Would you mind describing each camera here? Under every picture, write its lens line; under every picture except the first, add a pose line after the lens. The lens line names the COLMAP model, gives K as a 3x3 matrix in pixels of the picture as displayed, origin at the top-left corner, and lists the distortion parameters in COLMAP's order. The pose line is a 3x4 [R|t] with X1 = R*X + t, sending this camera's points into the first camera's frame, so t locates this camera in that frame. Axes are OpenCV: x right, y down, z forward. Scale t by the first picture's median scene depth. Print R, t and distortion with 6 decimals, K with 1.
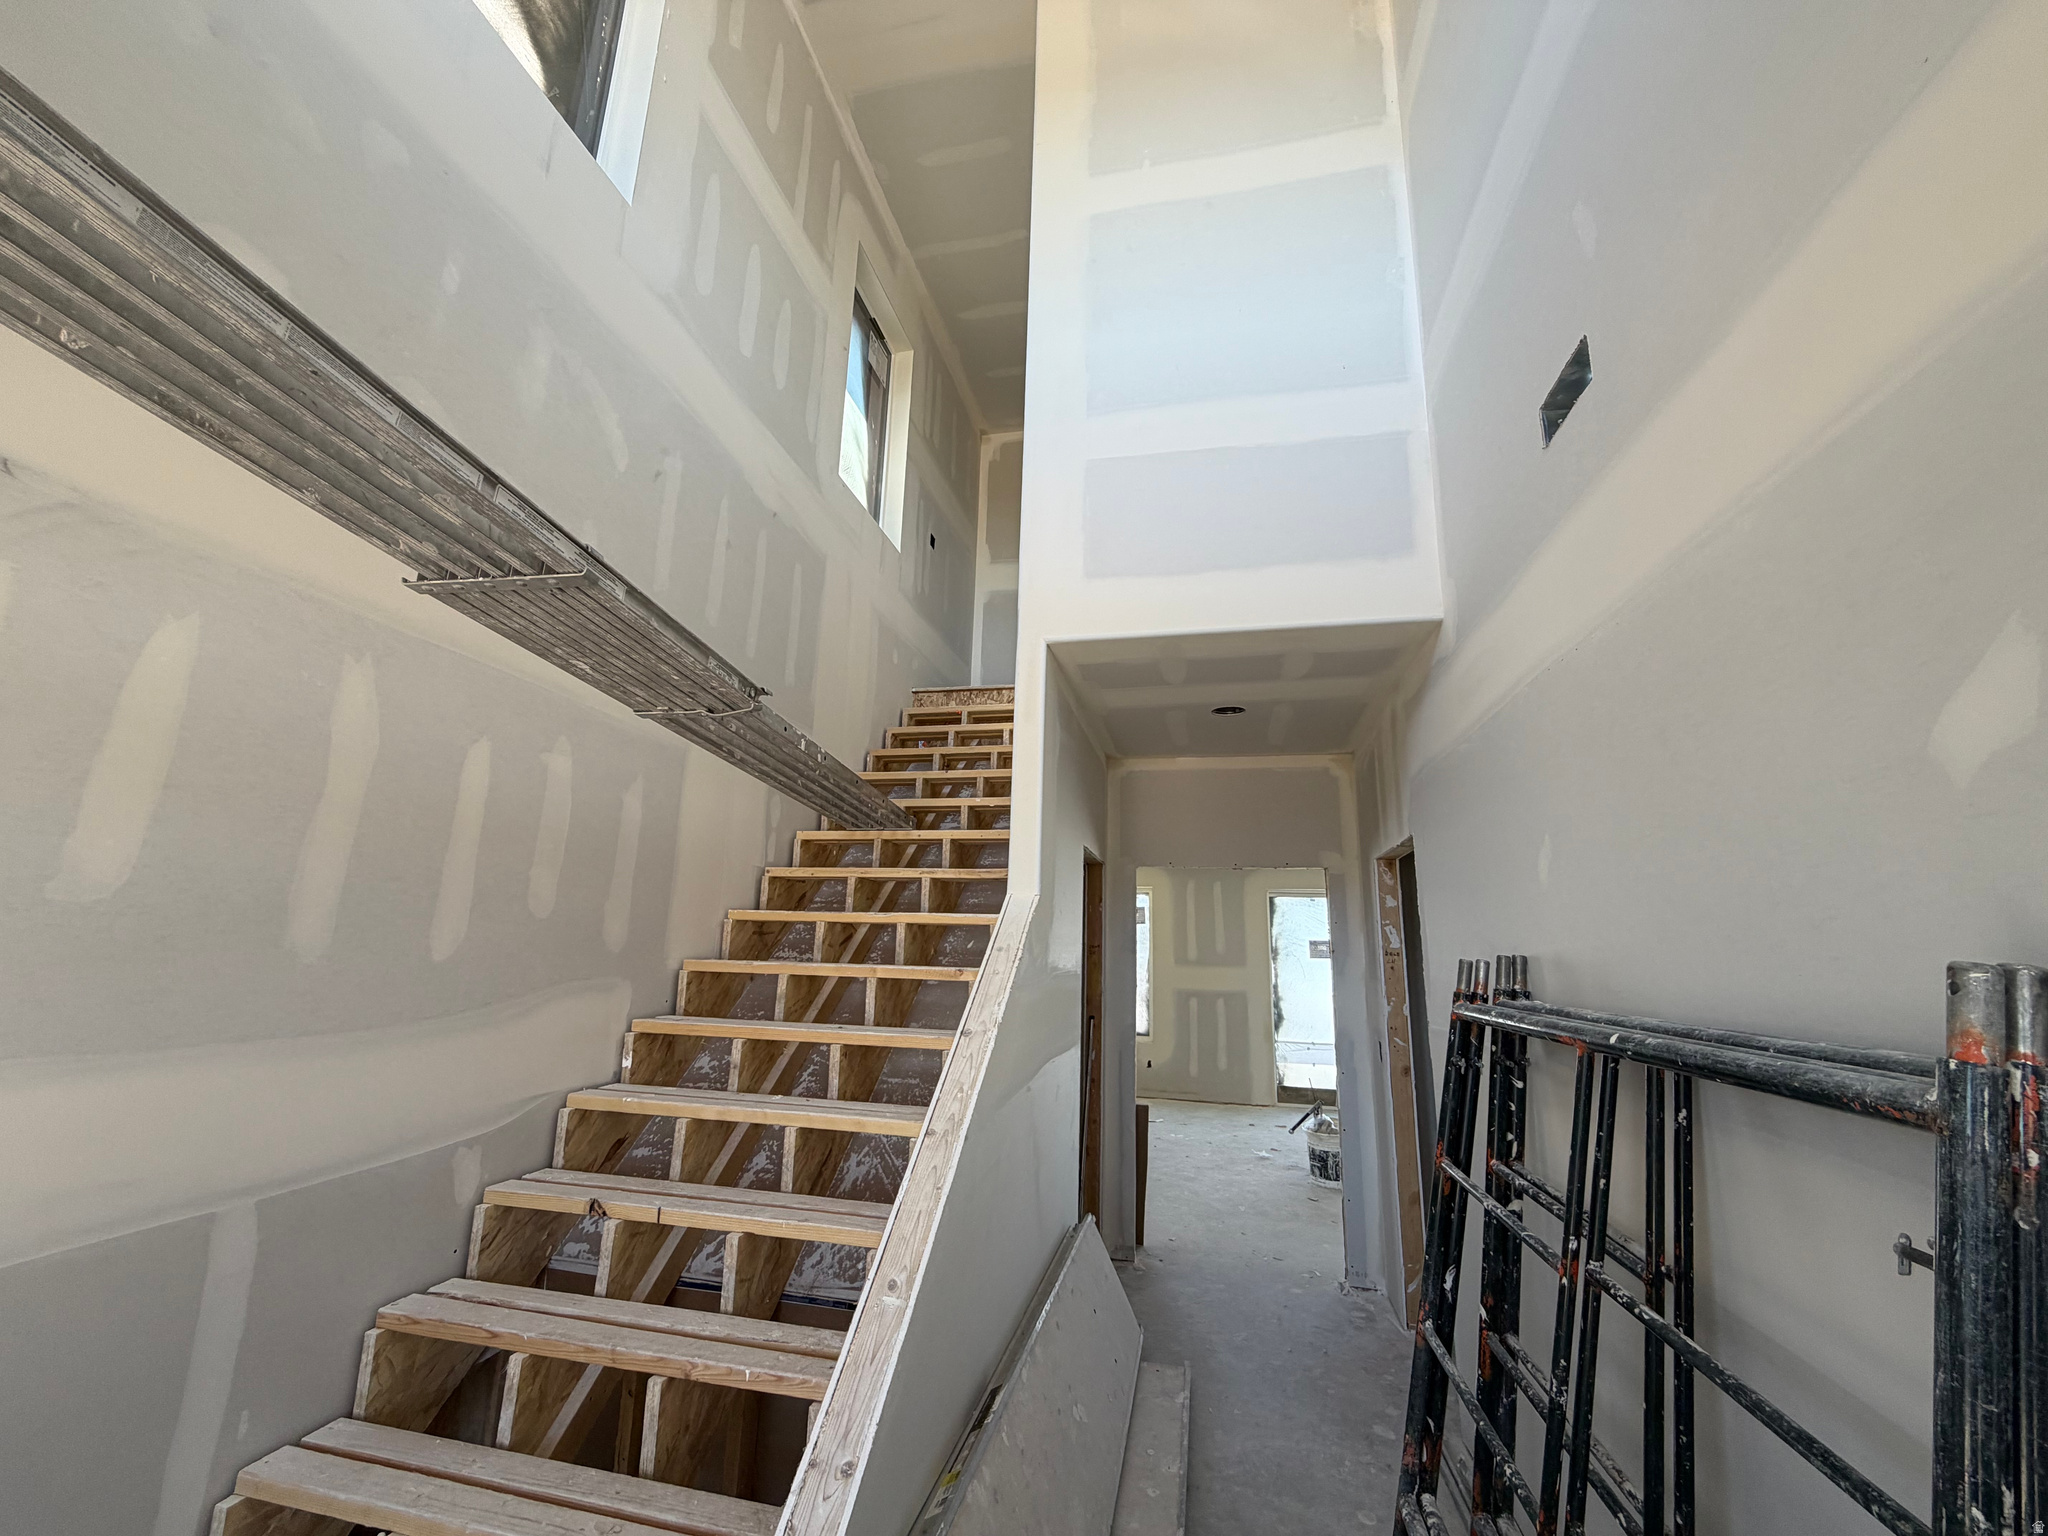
lens RADIAL K [[817.9, 0, 1024.0], [0, 817.9, 768.0], [0, 0, 1]] dist [0.000274, 0.000017]
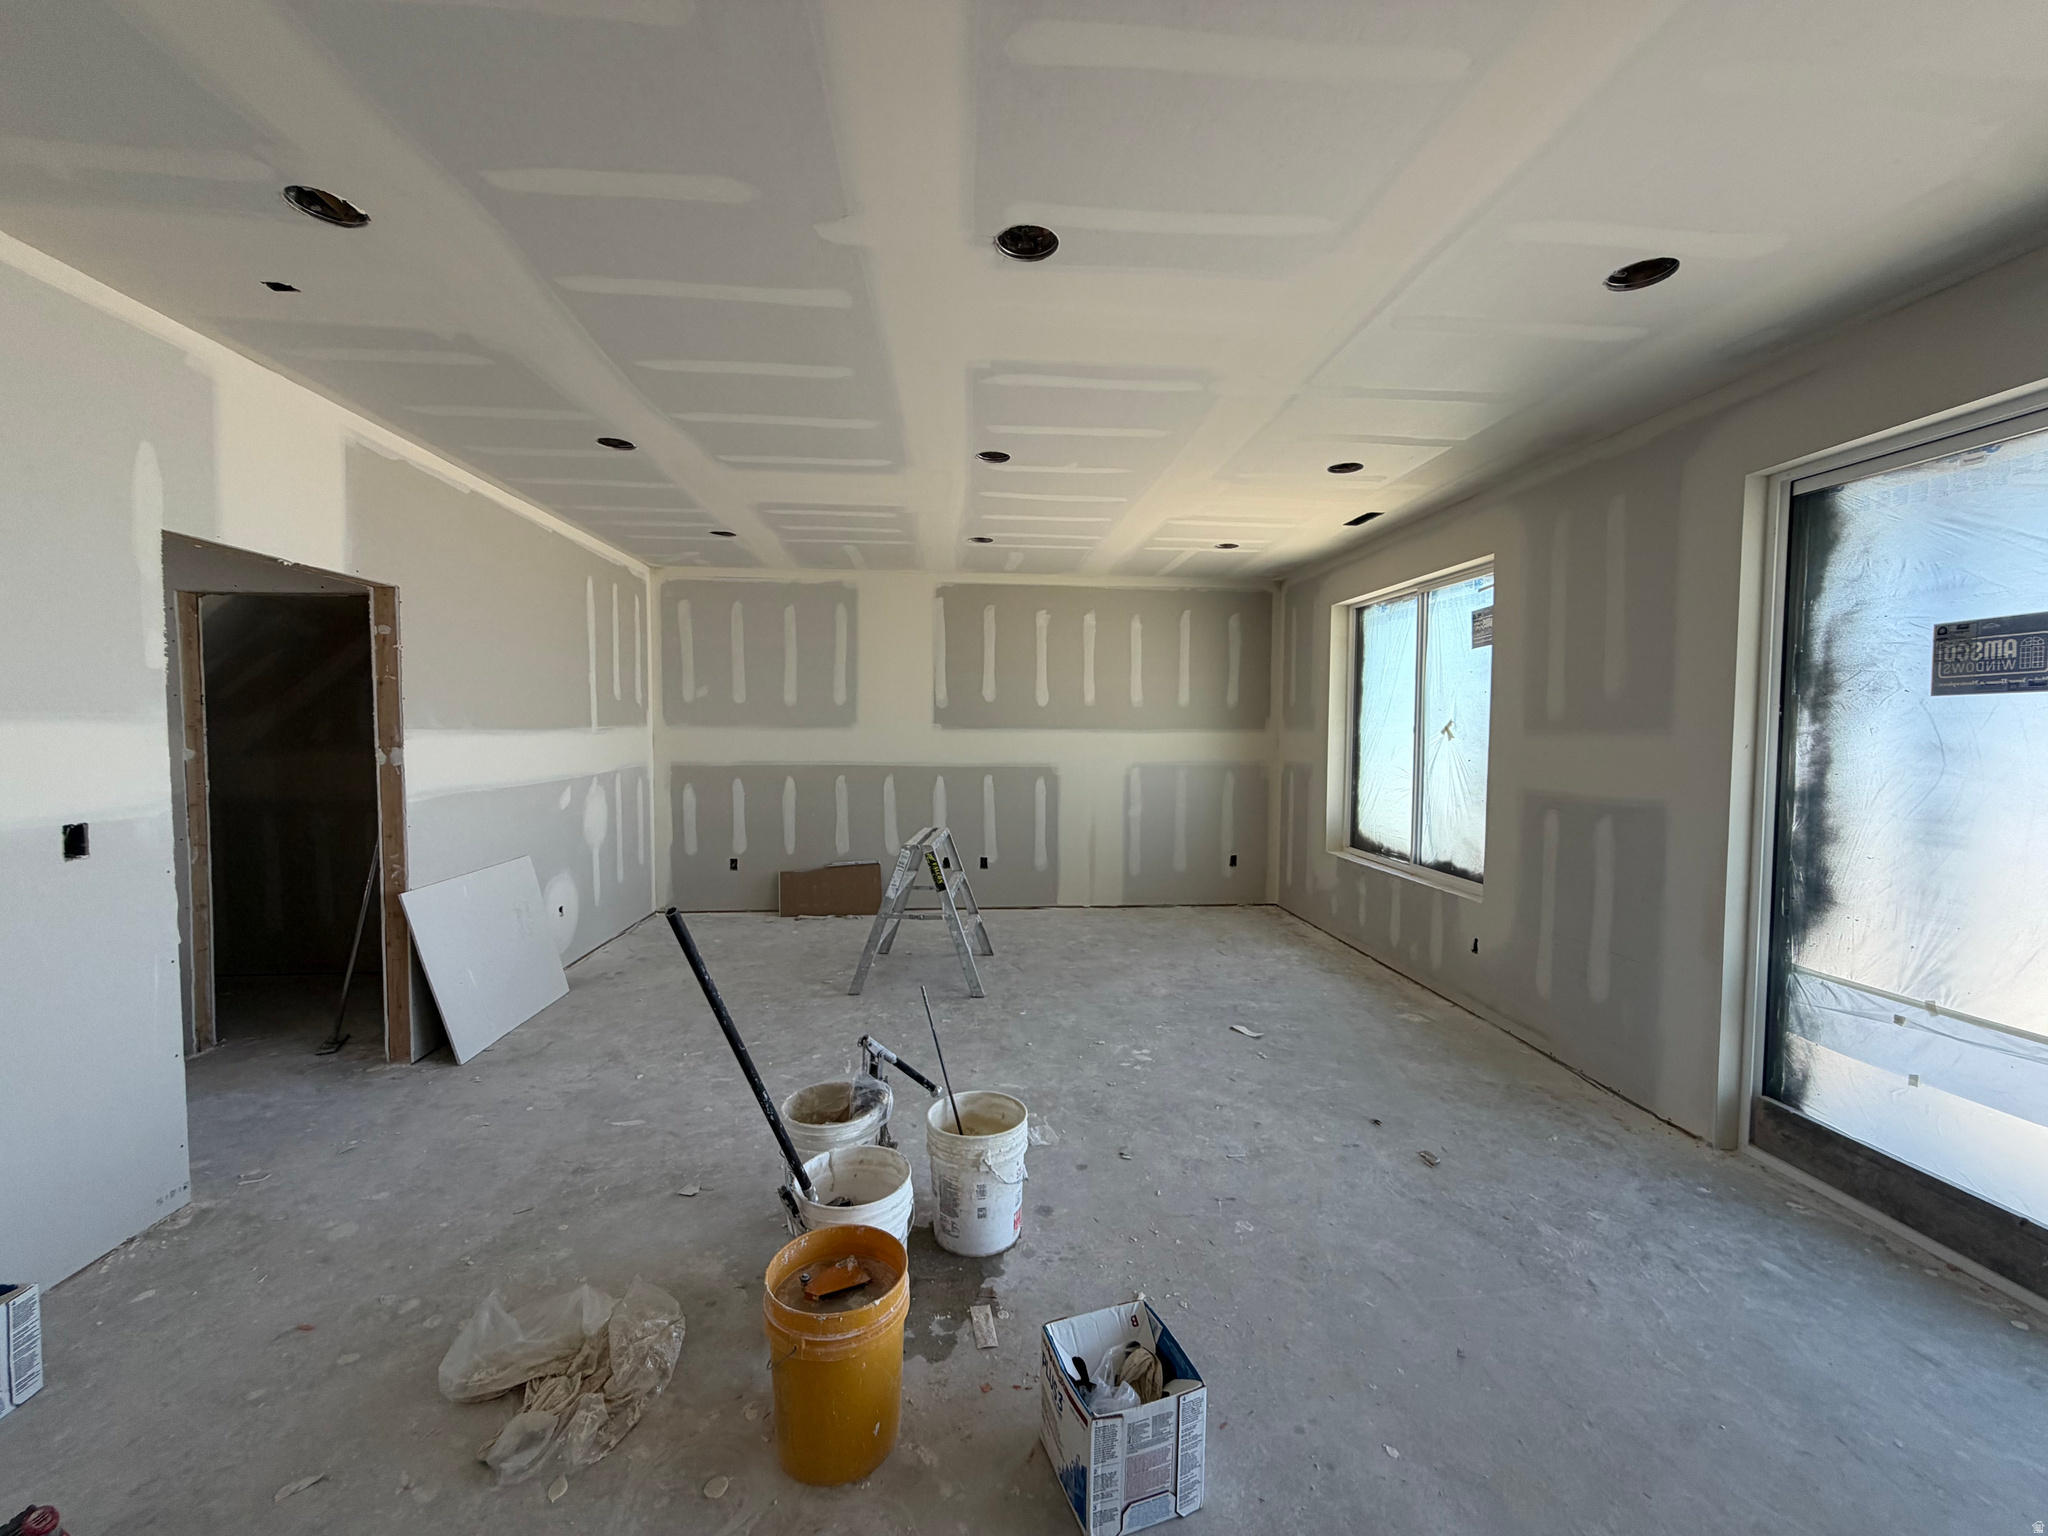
lens RADIAL K [[817.9, 0, 1024.0], [0, 817.9, 768.0], [0, 0, 1]] dist [0.000274, 0.000017]
pose [[0.298230, 0.014267, -0.954387, 0.512827], [0.212607, 0.973775, 0.080993, 0.174245], [0.930514, -0.227064, 0.287376, 0.655263]]
